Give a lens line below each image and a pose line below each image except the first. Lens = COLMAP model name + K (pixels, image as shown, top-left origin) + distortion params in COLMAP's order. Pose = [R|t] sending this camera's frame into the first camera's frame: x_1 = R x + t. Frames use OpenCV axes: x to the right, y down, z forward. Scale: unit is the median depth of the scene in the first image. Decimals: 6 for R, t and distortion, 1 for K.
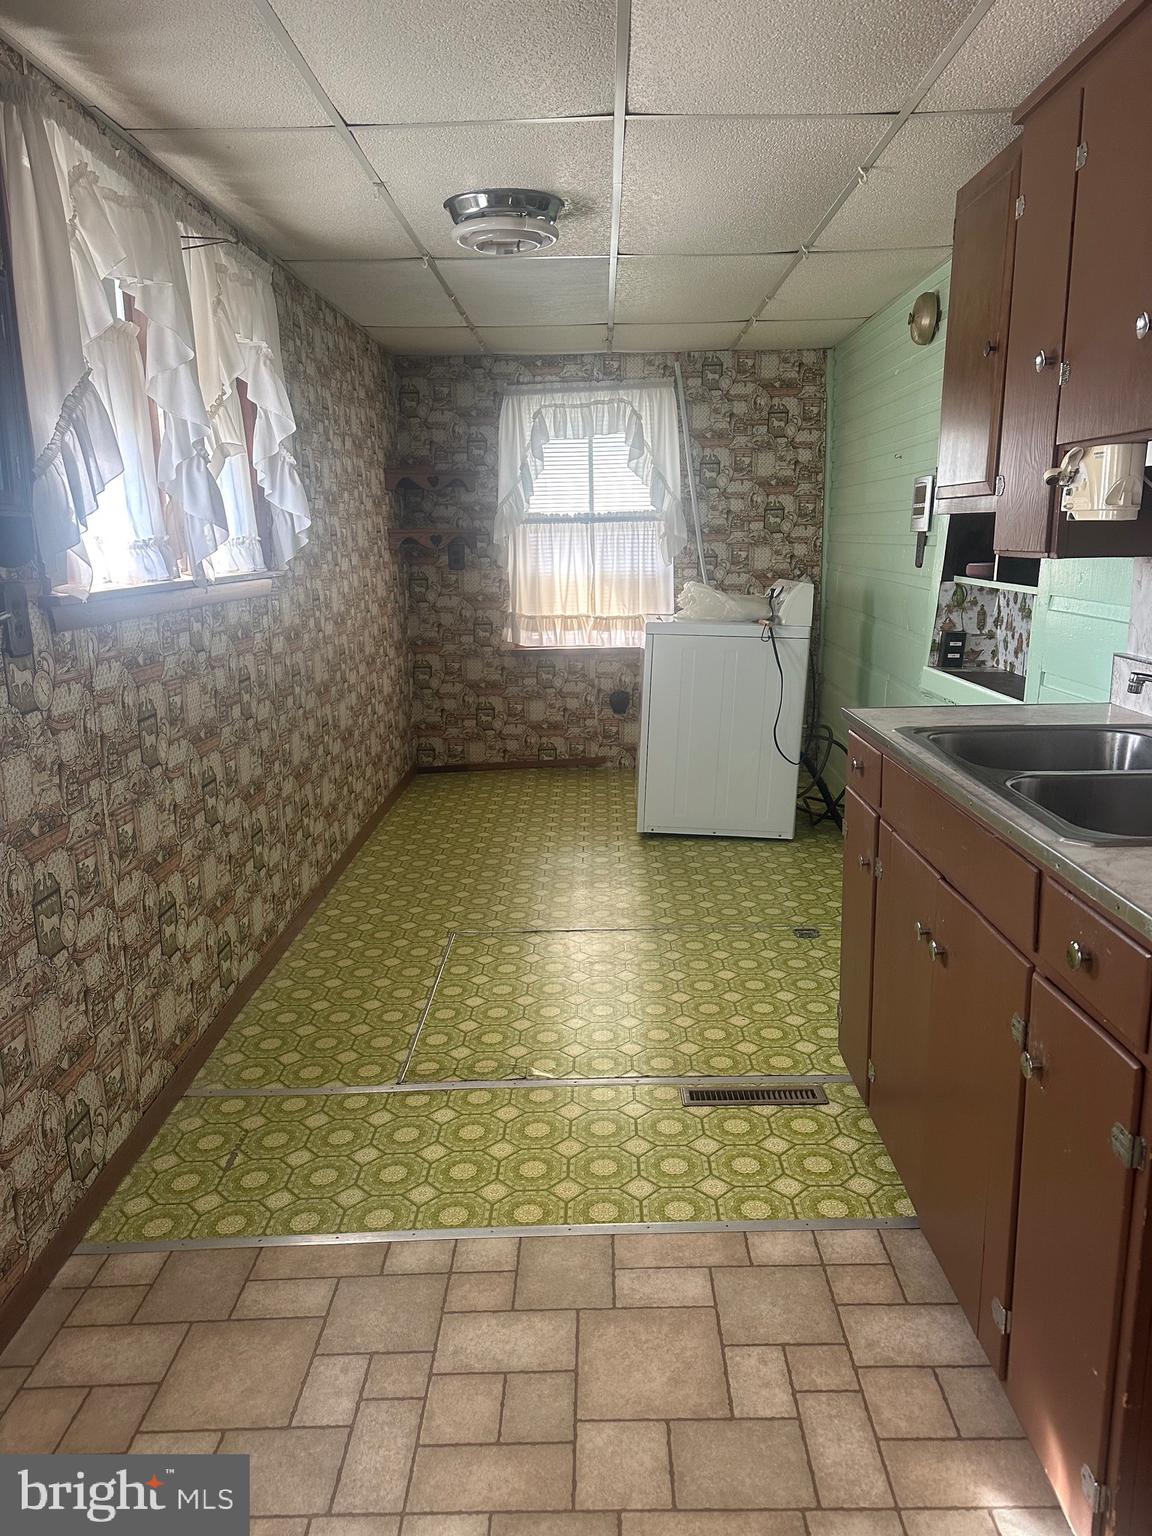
lens RADIAL K [[1061.7, 0, 576.0], [0, 1061.7, 768.0], [0, 0, 1]] dist [0.035599, -0.002392]
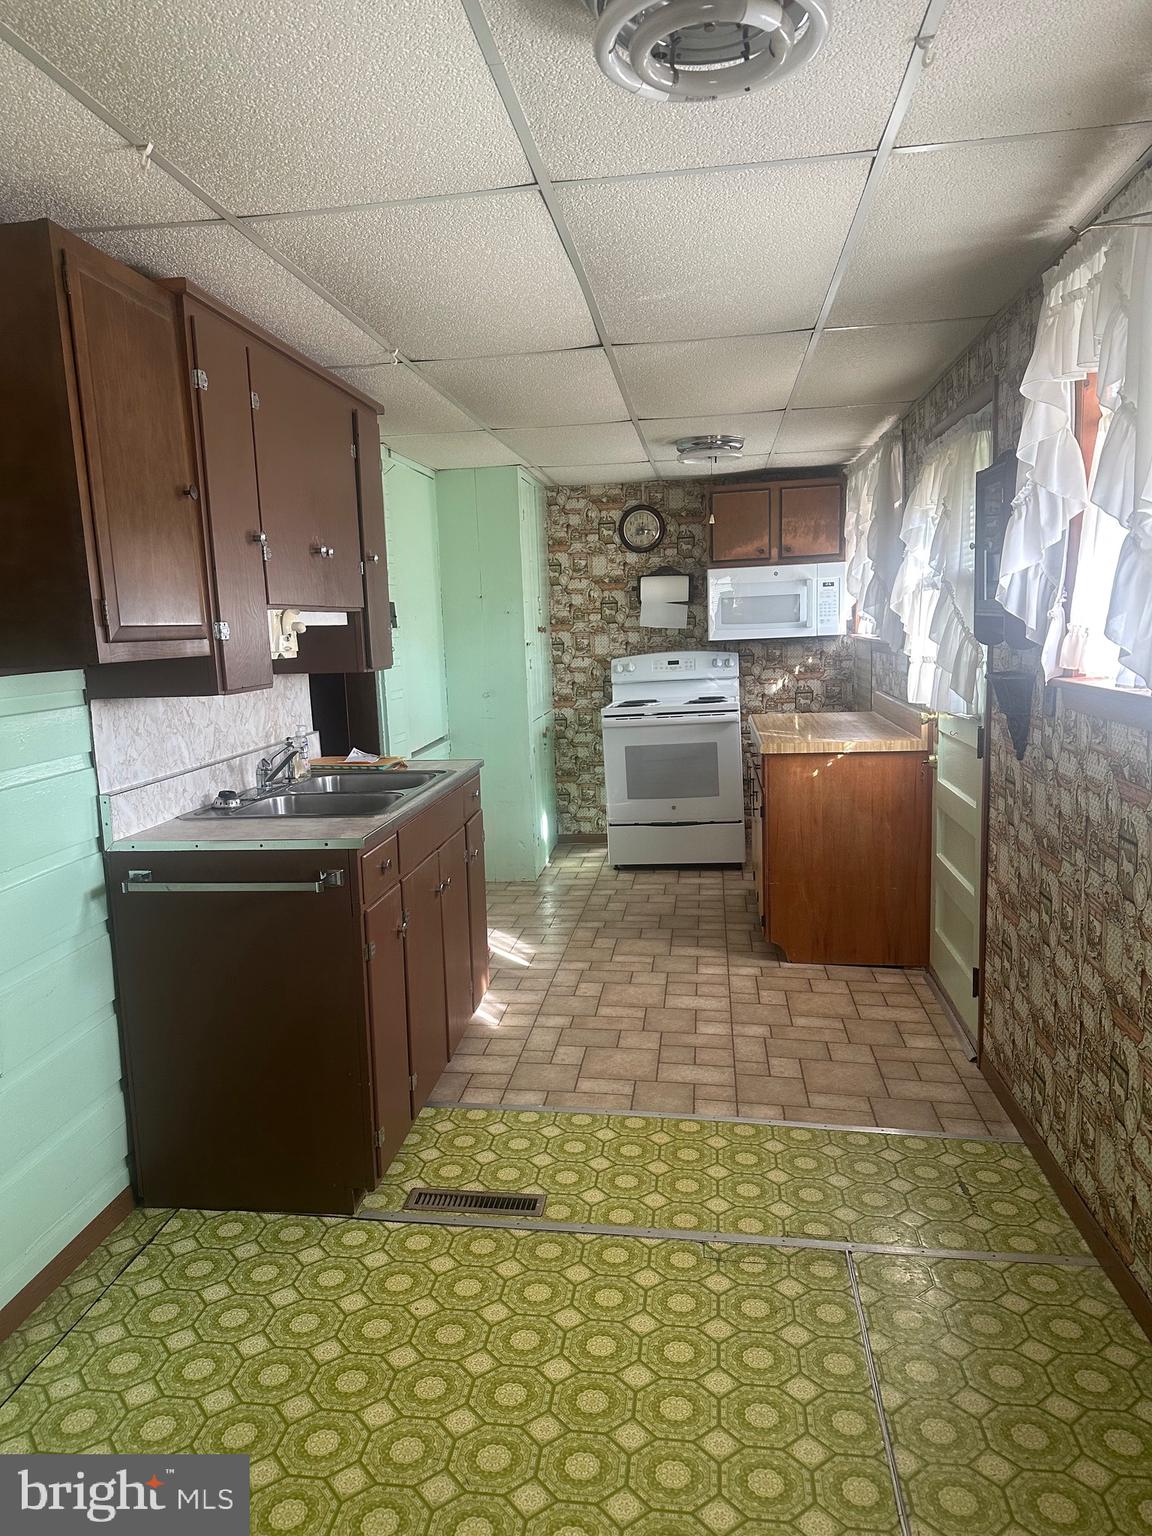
lens RADIAL K [[1061.7, 0, 576.0], [0, 1061.7, 768.0], [0, 0, 1]] dist [0.035599, -0.002392]
pose [[-0.993286, 0.036662, 0.109720, -0.063089], [0.072600, 0.935978, 0.344491, -0.474278], [-0.090066, 0.350144, -0.932356, 2.007038]]
